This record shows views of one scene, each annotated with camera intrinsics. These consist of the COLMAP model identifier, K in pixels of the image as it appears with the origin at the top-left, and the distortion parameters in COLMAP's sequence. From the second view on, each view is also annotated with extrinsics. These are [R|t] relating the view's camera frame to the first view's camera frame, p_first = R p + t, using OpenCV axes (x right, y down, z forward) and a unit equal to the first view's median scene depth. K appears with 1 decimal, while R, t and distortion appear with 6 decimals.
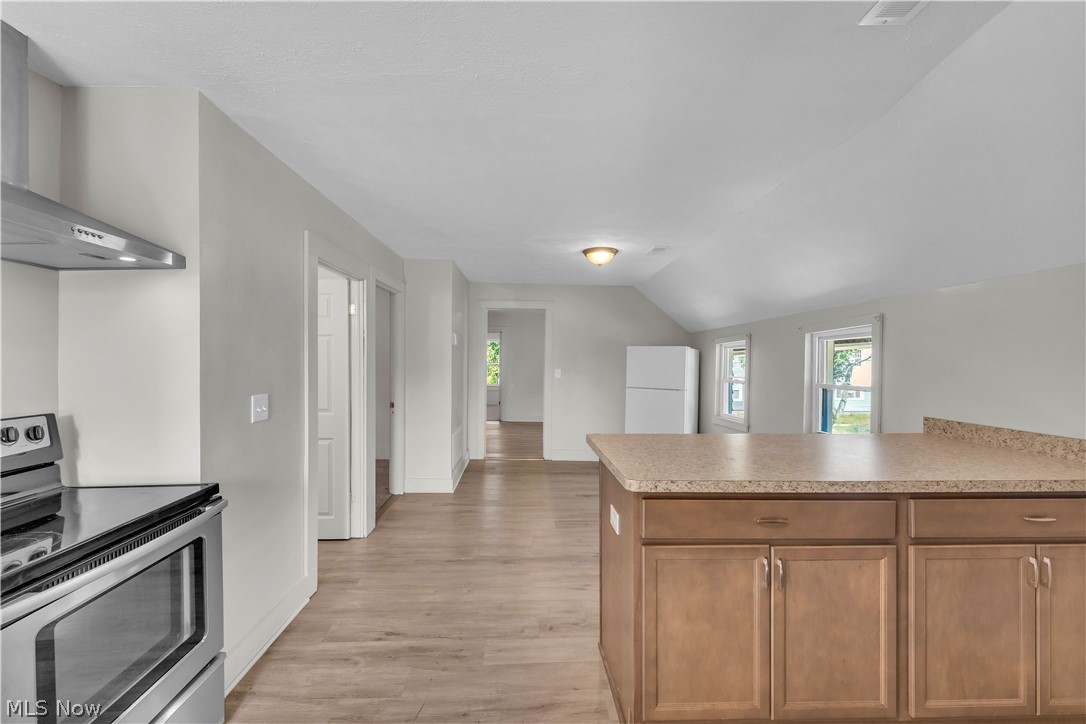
lens RADIAL K [[440.2, 0, 517.8], [0, 440.2, 361.1], [0, 0, 1]] dist [-0.001416, -0.000235]
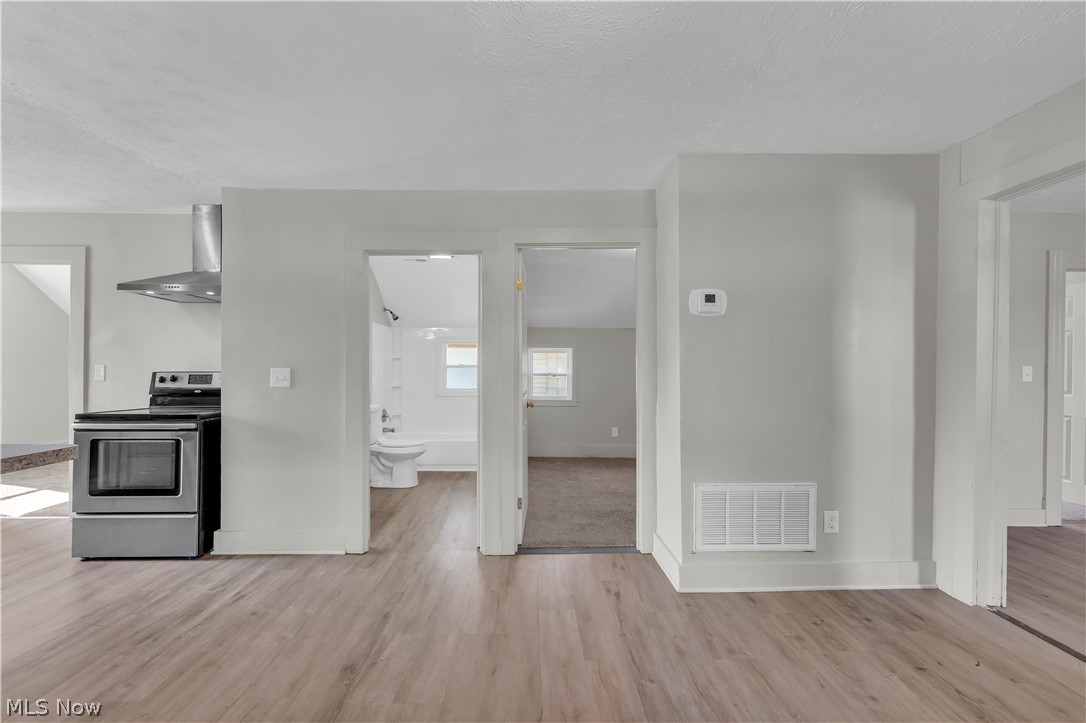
lens RADIAL K [[440.2, 0, 544.0], [0, 440.2, 380.5], [0, 0, 1]] dist [-0.001416, -0.000235]
pose [[0.010079, 0.006022, -0.999931, 0.773041], [-0.004268, 0.999973, 0.005979, 0.097732], [0.999940, 0.004207, 0.010105, 1.740899]]
